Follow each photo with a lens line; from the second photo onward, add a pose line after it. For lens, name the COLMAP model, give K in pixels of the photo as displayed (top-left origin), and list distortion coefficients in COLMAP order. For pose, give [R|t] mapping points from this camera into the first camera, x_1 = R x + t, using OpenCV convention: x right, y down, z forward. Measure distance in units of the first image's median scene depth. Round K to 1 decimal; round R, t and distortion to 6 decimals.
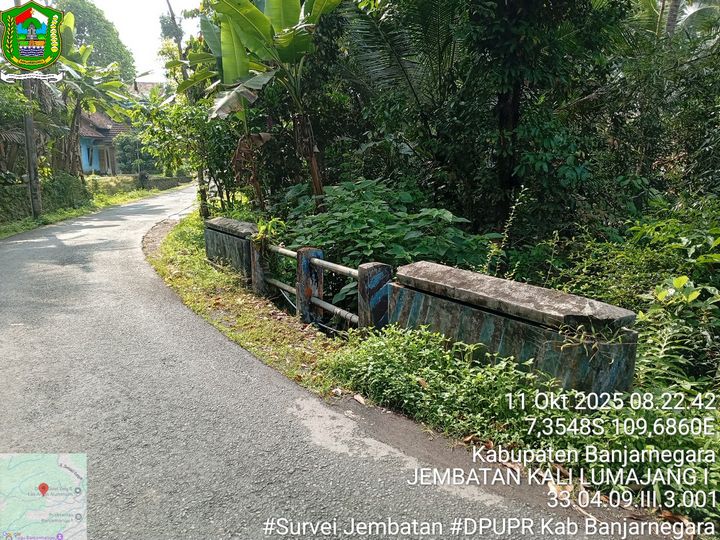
lens RADIAL K [[546.8, 0, 356.6], [0, 546.8, 271.2], [0, 0, 1]] dist [0.086741, -0.174287]
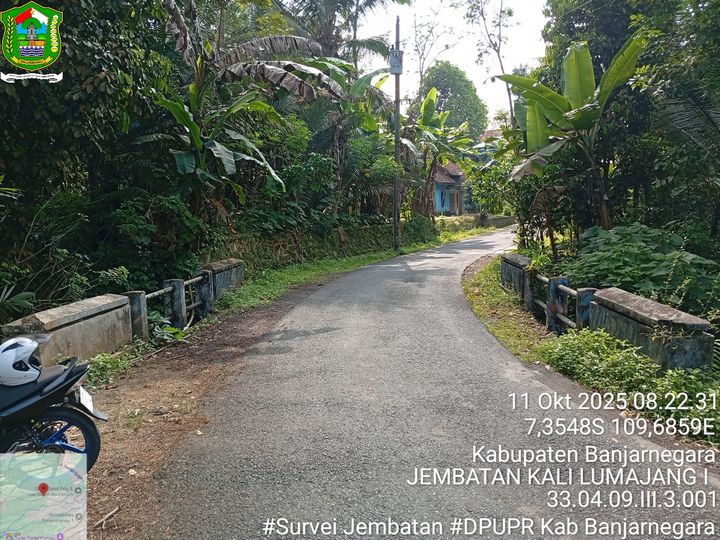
lens RADIAL K [[546.8, 0, 356.6], [0, 546.8, 271.2], [0, 0, 1]] dist [0.086741, -0.174287]
pose [[0.822125, 0.051687, -0.566955, 0.129752], [-0.087772, 0.995471, -0.036522, 0.017430], [0.562500, 0.079789, 0.822939, -0.195102]]
